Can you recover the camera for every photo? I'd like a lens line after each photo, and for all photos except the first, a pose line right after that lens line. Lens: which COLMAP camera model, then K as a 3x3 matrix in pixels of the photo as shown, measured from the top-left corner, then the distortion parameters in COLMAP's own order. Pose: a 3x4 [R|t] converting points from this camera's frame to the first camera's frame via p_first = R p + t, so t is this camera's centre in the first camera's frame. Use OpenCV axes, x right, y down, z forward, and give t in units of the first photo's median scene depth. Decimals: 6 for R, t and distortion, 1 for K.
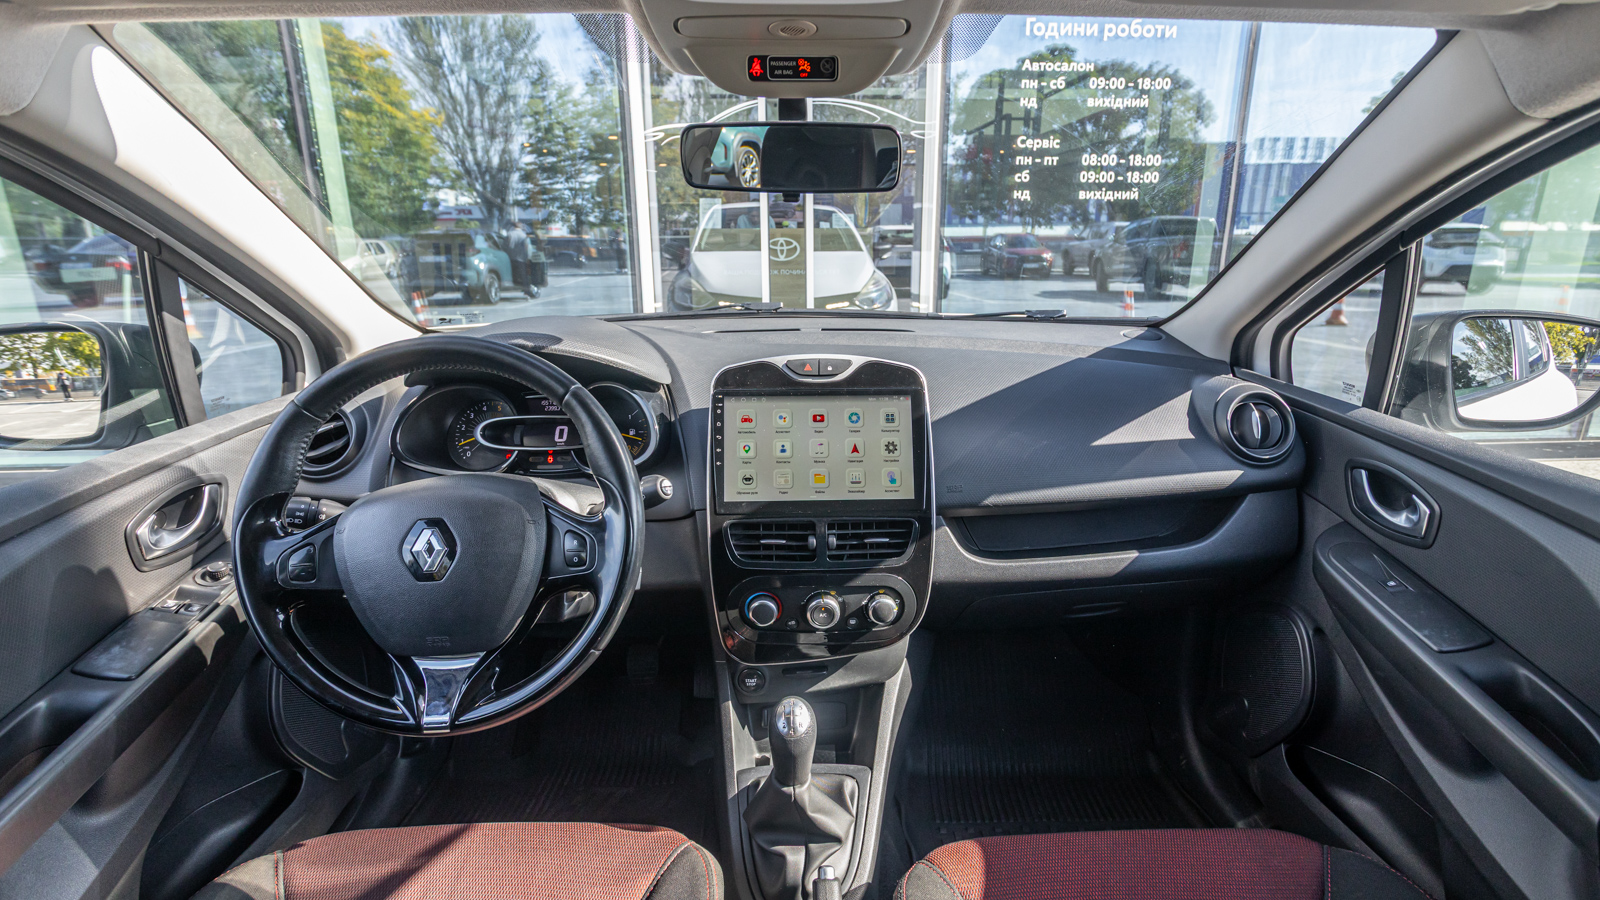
lens RADIAL K [[820.8, 0, 800.0], [0, 820.8, 450.0], [0, 0, 1]] dist [-0.001582, 0.000095]
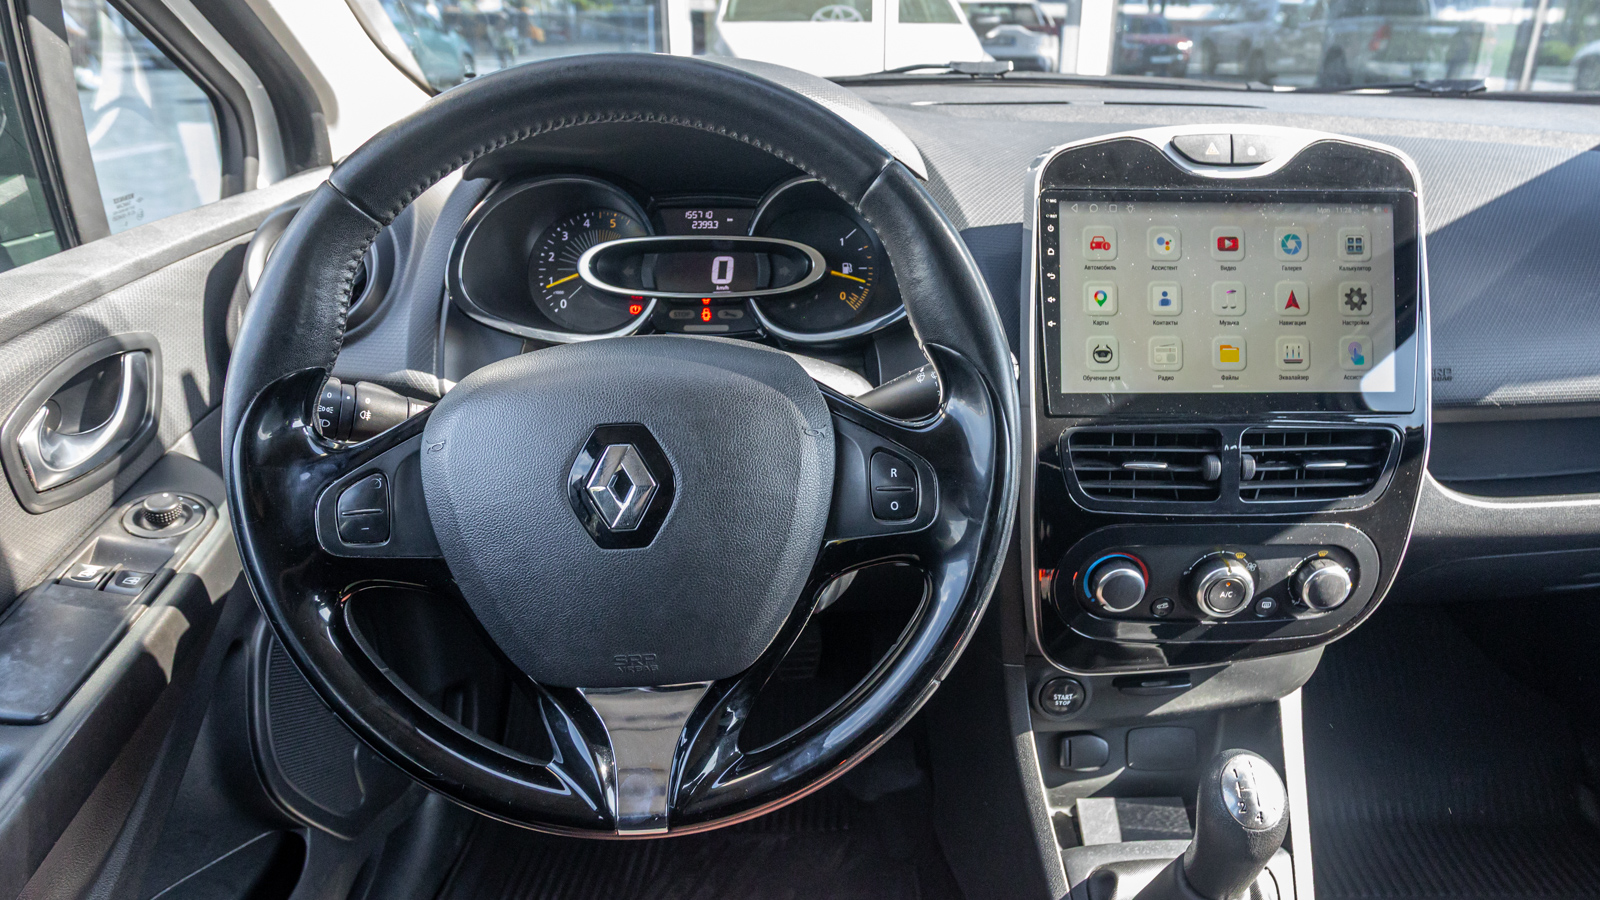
lens RADIAL K [[1077.5, 0, 800.0], [0, 1077.5, 450.0], [0, 0, 1]] dist [-0.005789, -0.002610]
pose [[0.999921, 0.010886, 0.006329, -0.271620], [-0.011575, 0.992501, 0.121685, 0.014326], [-0.004957, -0.121749, 0.992549, 0.271924]]
